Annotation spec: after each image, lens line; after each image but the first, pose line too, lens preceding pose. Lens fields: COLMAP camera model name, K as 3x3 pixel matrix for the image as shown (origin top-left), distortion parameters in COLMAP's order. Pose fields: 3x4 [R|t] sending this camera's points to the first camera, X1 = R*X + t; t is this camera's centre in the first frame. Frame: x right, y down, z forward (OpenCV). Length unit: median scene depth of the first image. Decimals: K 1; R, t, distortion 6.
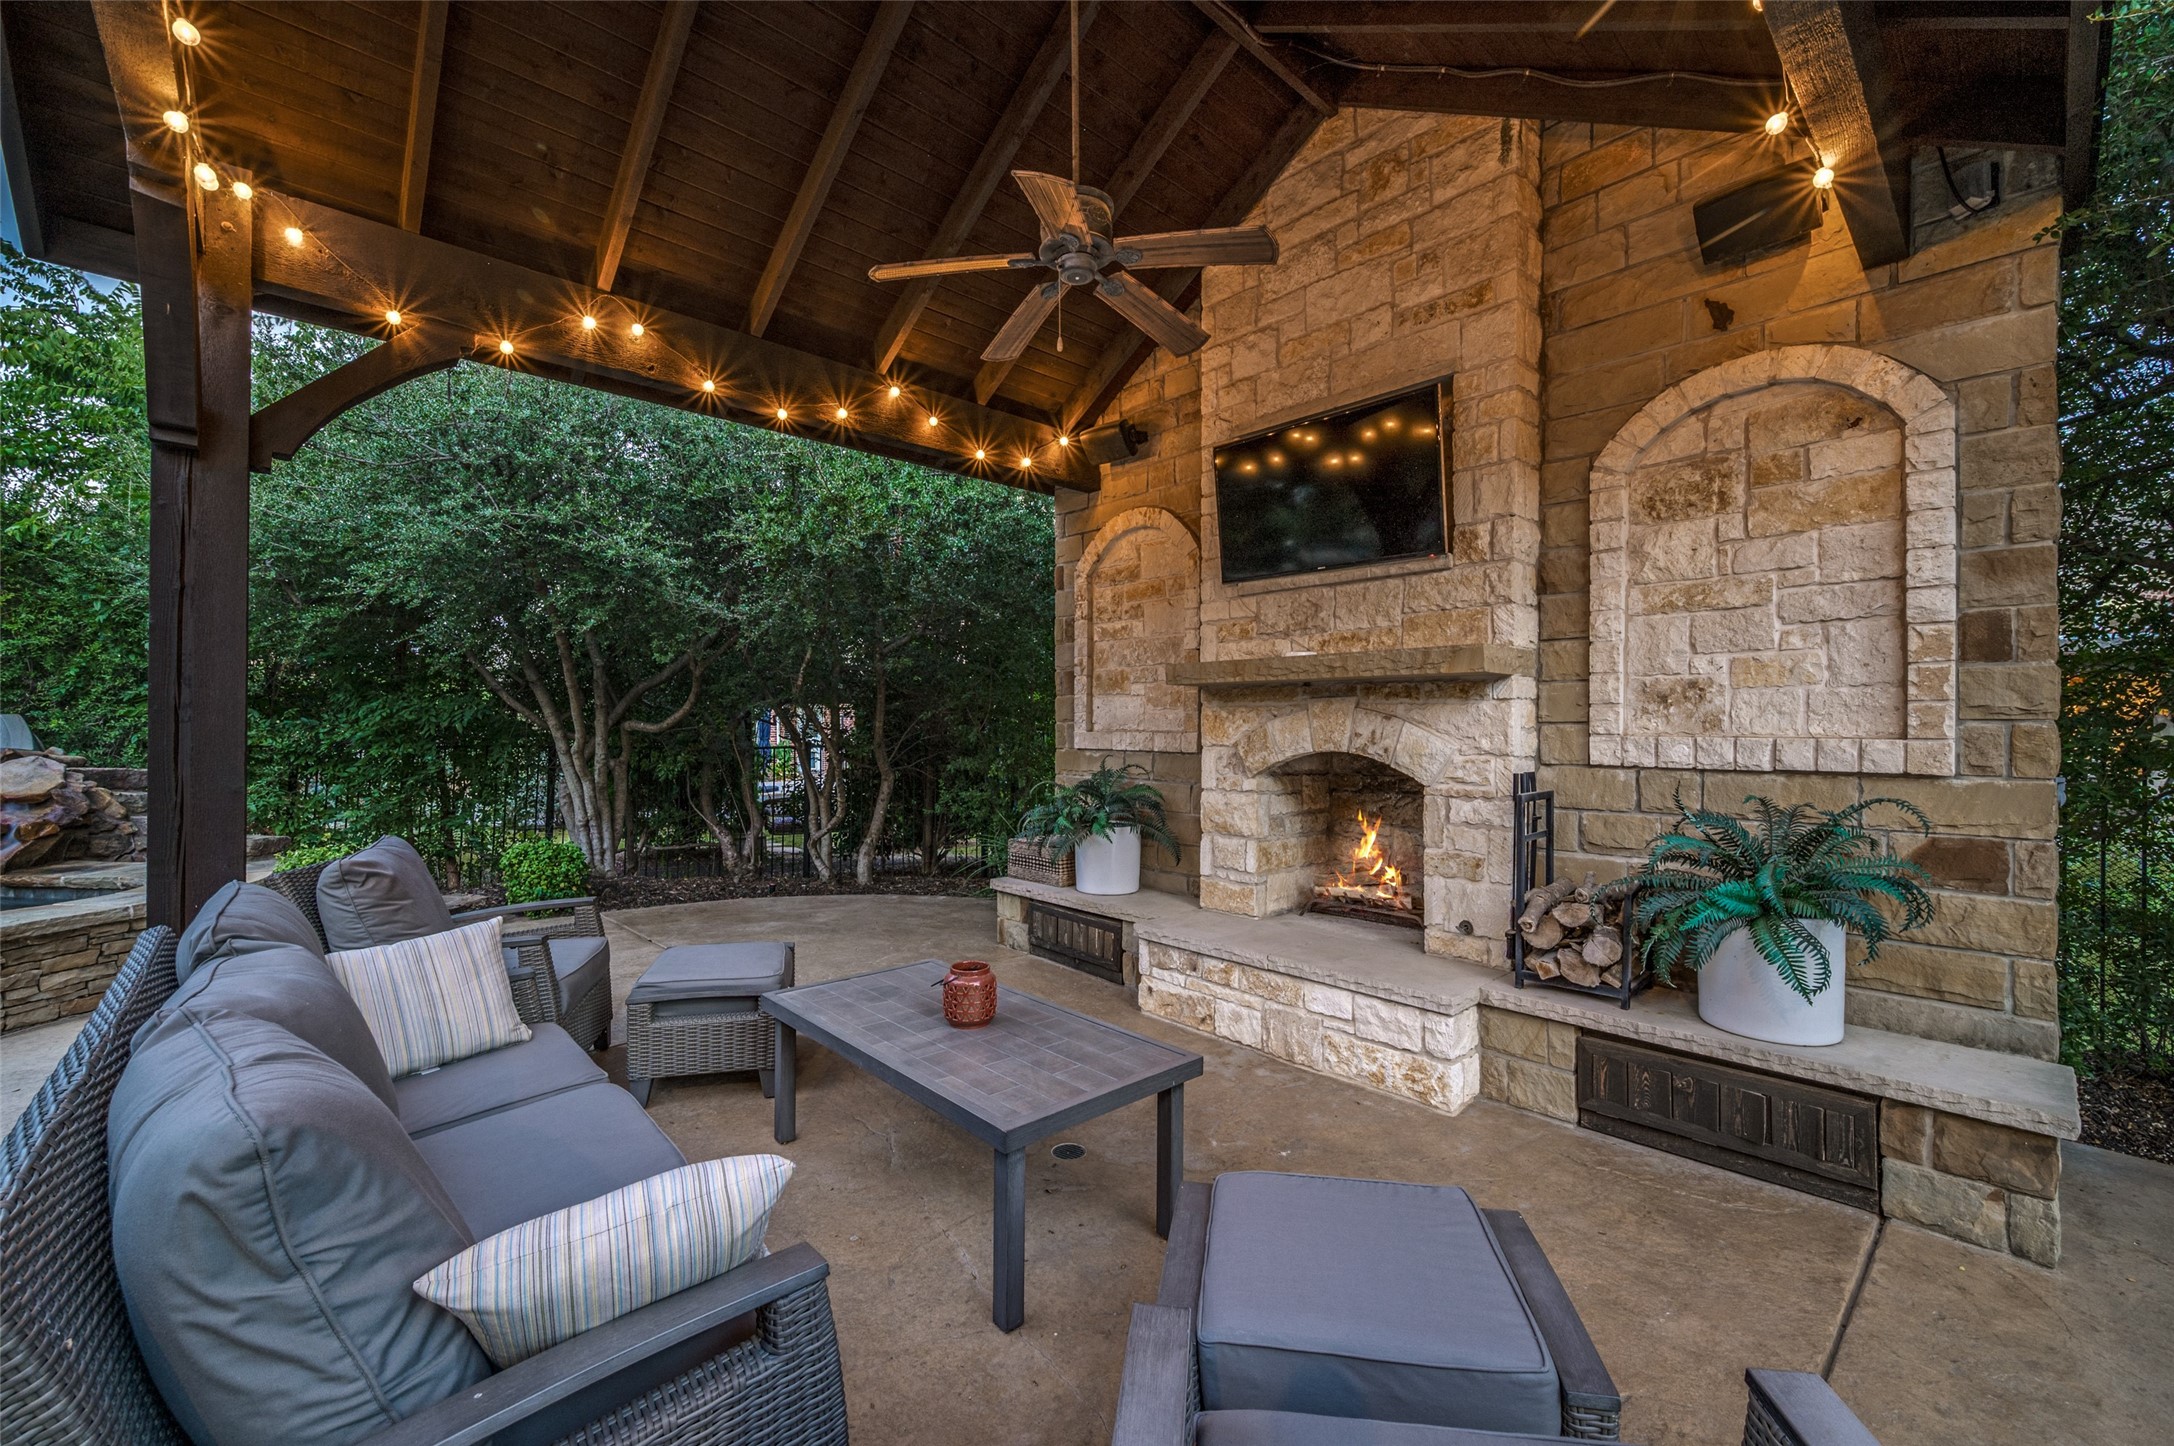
lens RADIAL K [[887.1, 0, 1085.7], [0, 887.1, 729.2], [0, 0, 1]] dist [-0.001306, -0.000013]
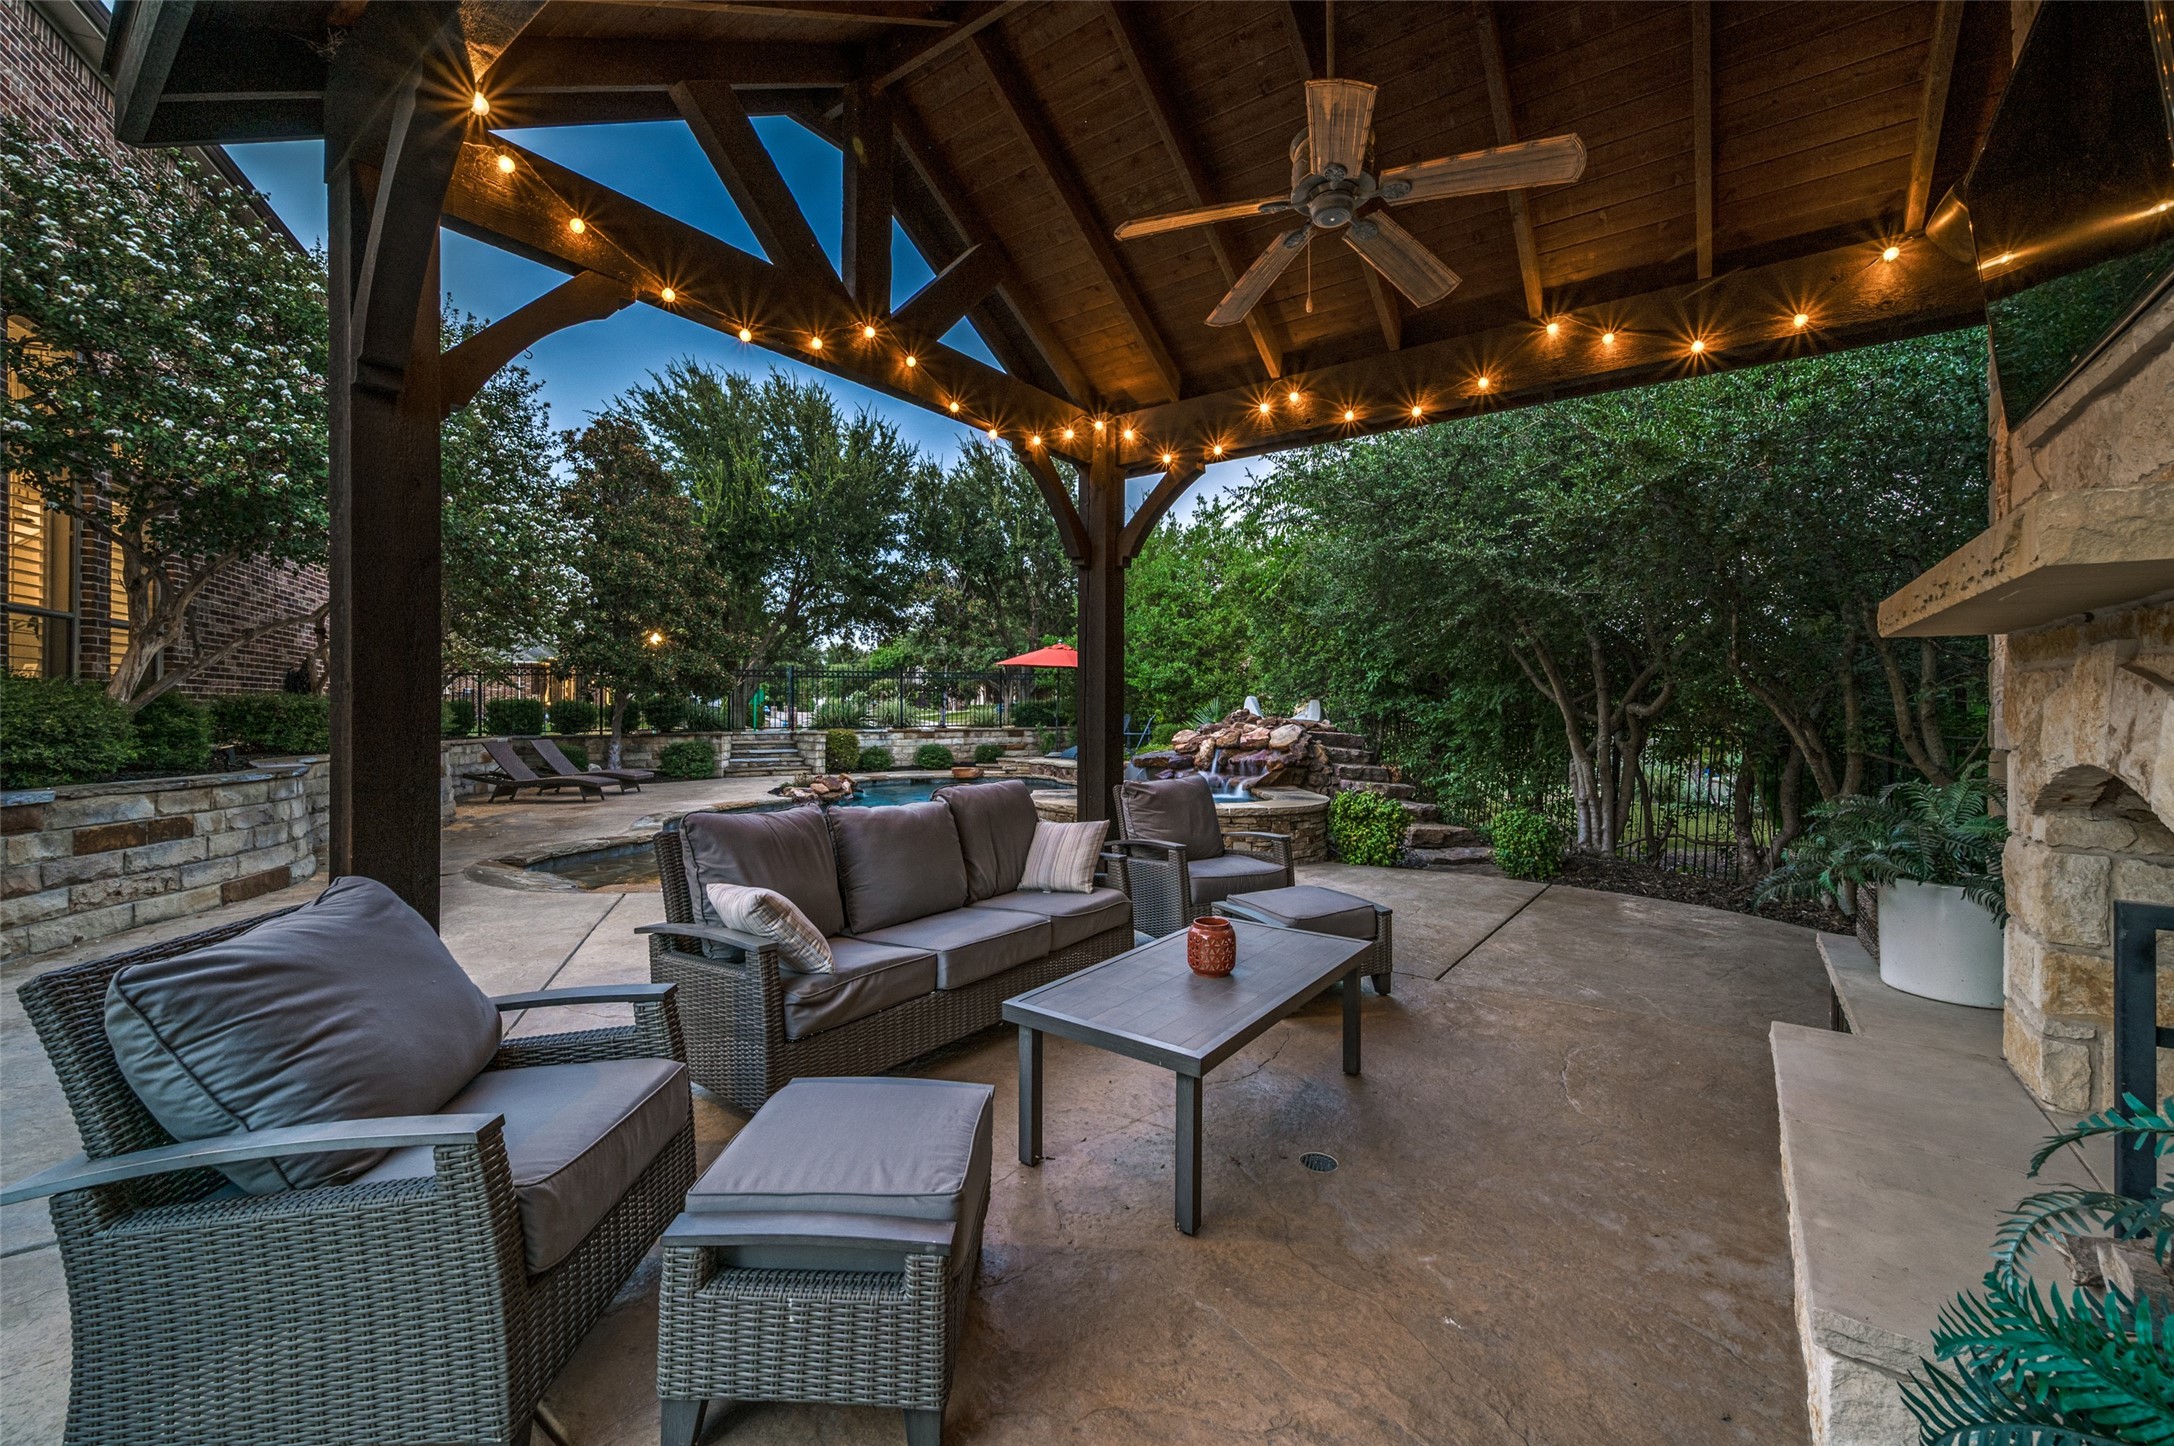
lens RADIAL K [[866.3, 0, 1087.8], [0, 866.3, 721.4], [0, 0, 1]] dist [0.000732, 0.000159]
pose [[0.190359, 0.020146, -0.981508, 0.602265], [-0.011038, 0.999770, 0.018380, -0.002116], [0.981653, 0.007335, 0.190537, 0.424383]]
